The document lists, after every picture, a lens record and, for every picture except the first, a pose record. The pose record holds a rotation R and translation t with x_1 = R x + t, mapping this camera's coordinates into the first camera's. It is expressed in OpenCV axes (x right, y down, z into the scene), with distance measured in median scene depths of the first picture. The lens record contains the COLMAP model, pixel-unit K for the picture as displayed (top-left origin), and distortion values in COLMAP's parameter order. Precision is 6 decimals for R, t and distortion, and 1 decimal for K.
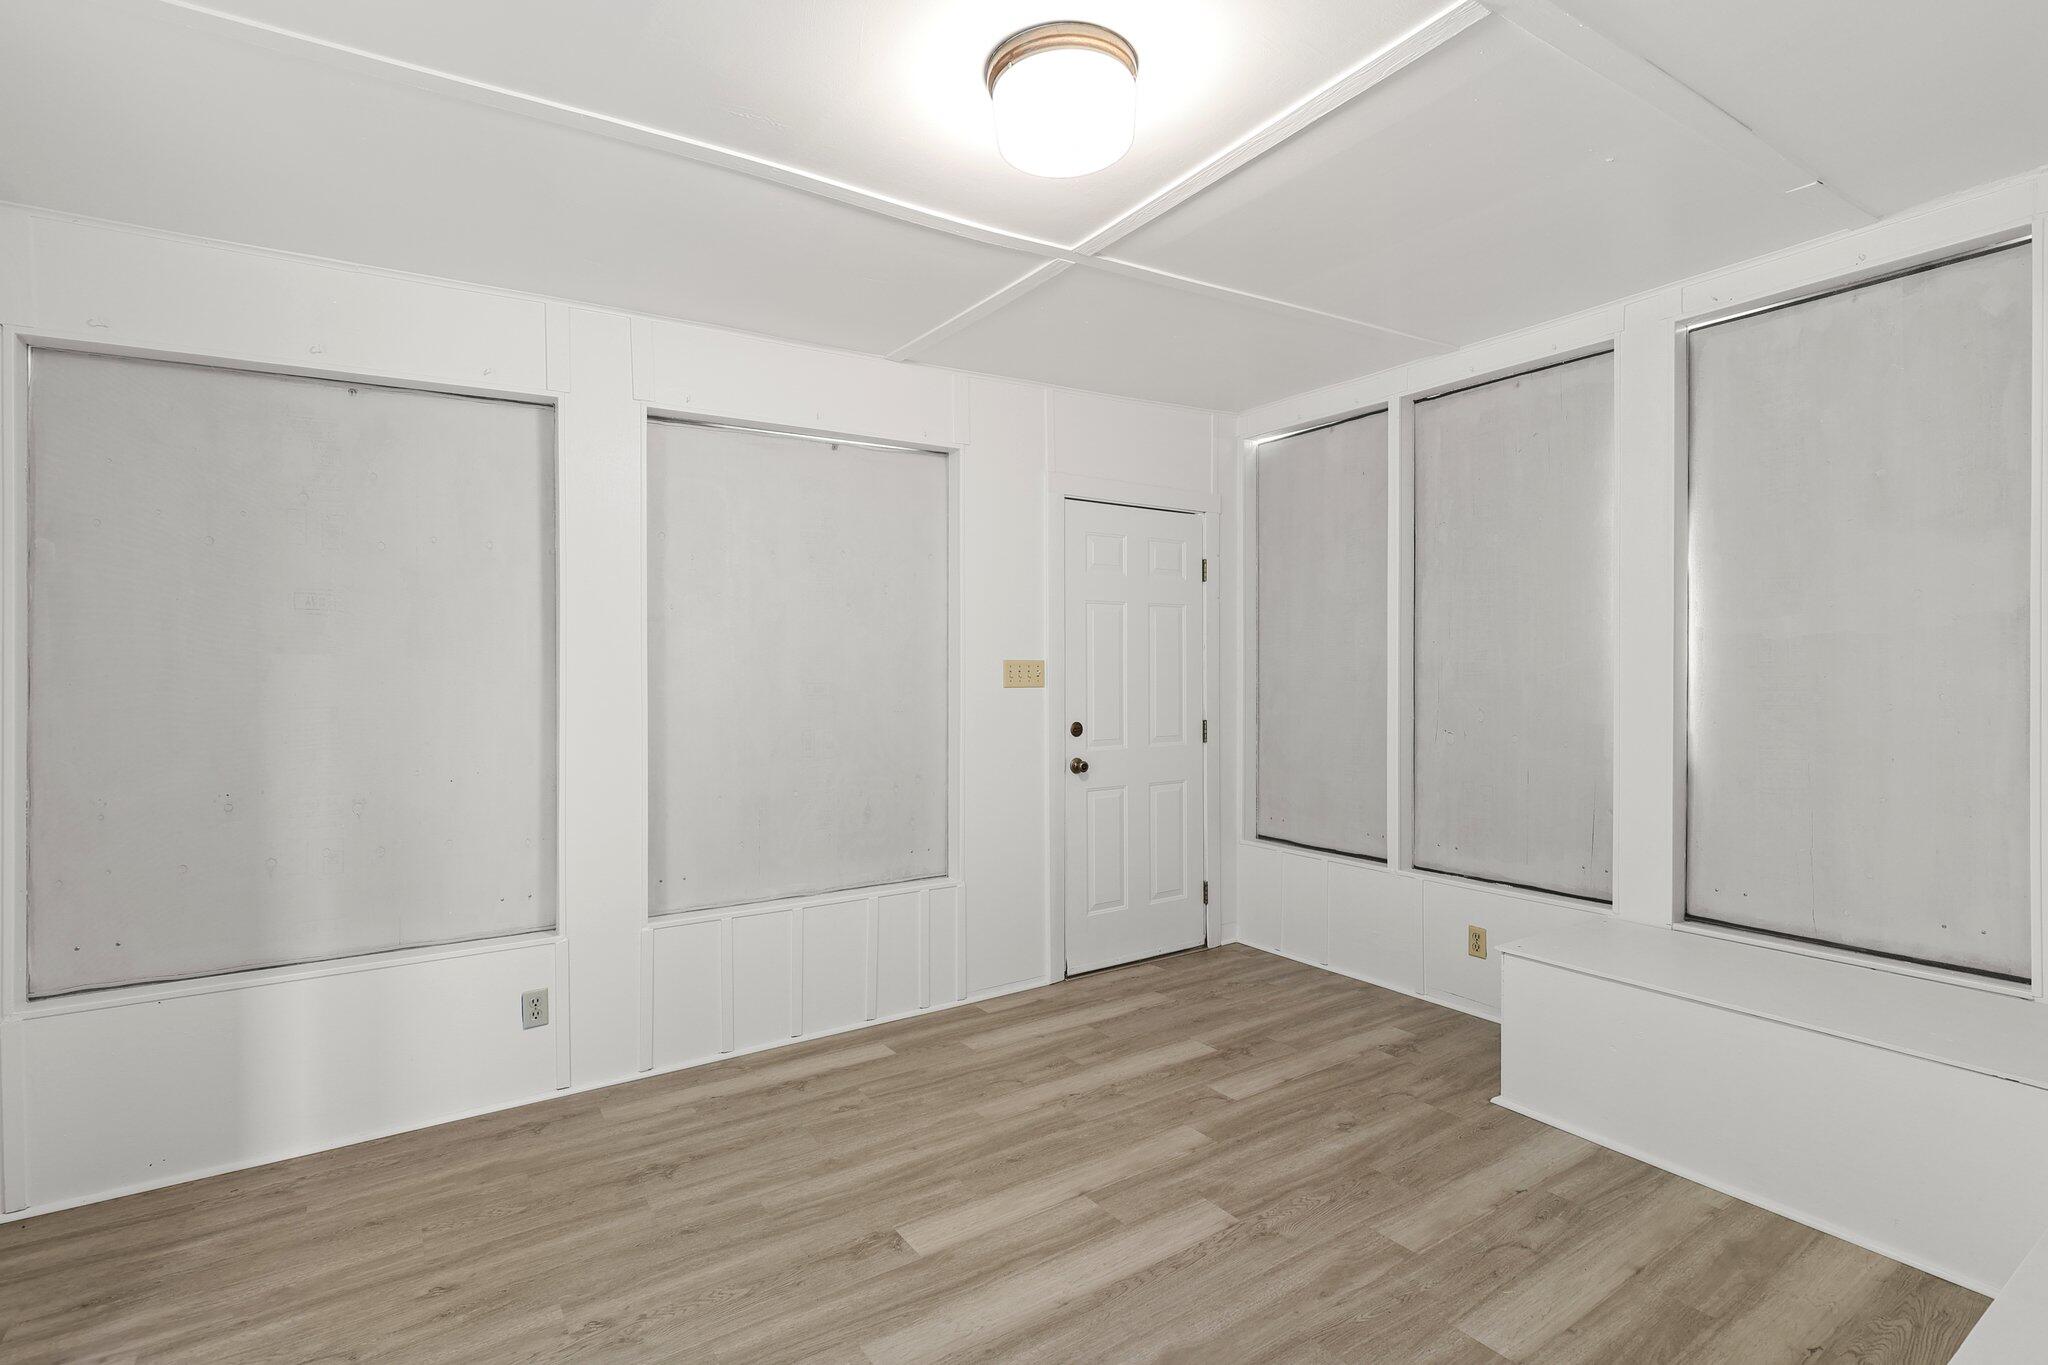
lens RADIAL K [[937.6, 0, 1019.5], [0, 937.6, 676.2], [0, 0, 1]] dist [0.001105, -0.001158]
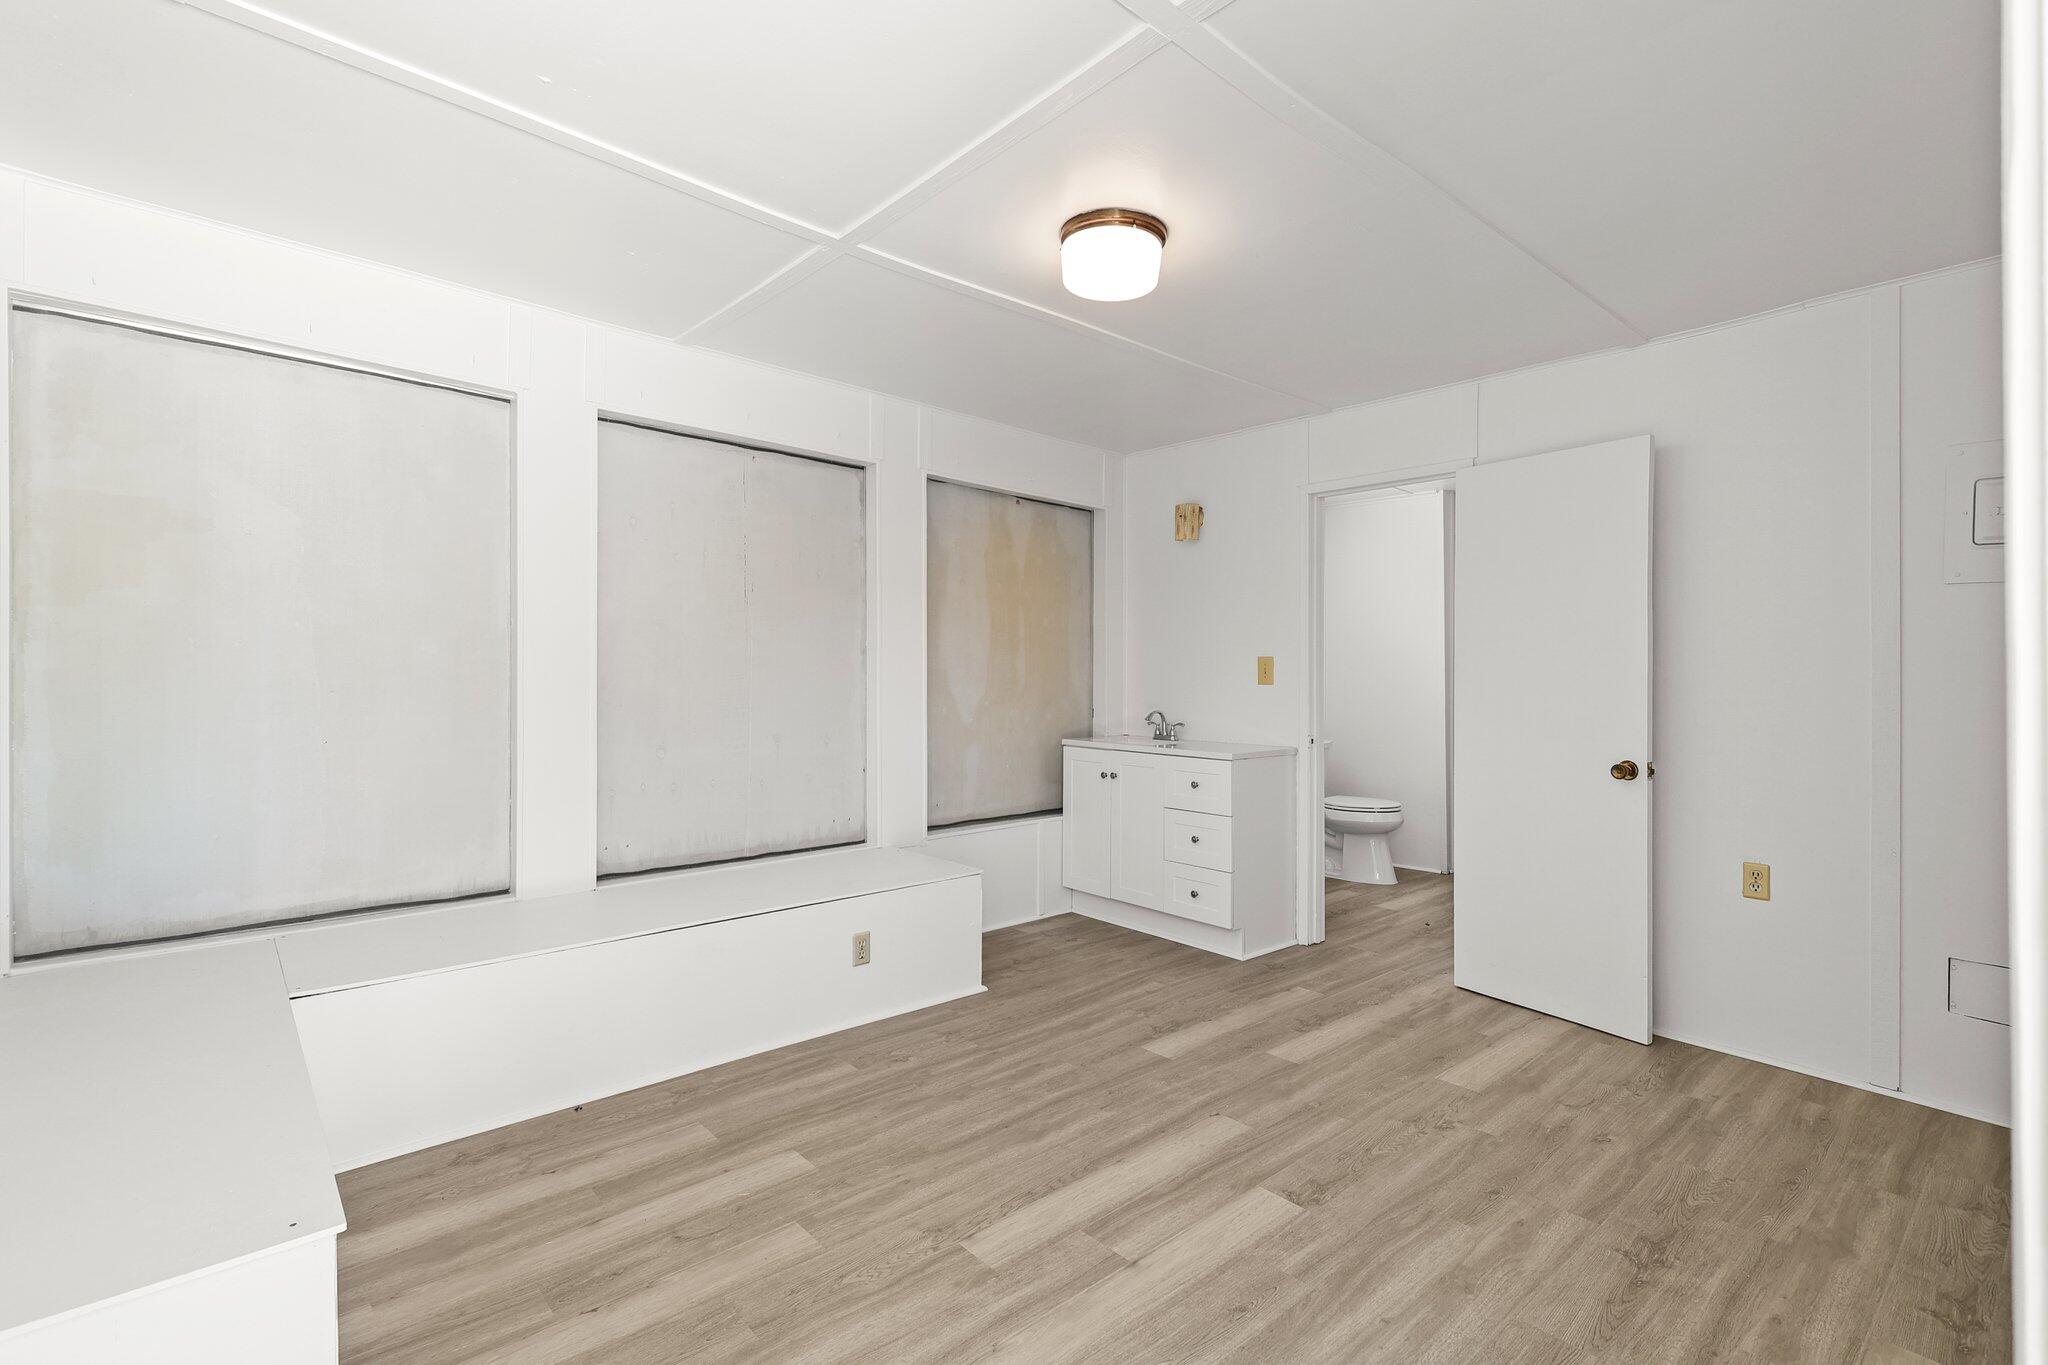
lens RADIAL K [[937.6, 0, 1027.2], [0, 937.6, 676.6], [0, 0, 1]] dist [0.001105, -0.001158]
pose [[-0.991790, 0.002838, -0.127843, 0.292002], [0.001328, 0.999928, 0.011895, 0.007821], [0.127868, 0.011628, -0.991723, 1.971216]]
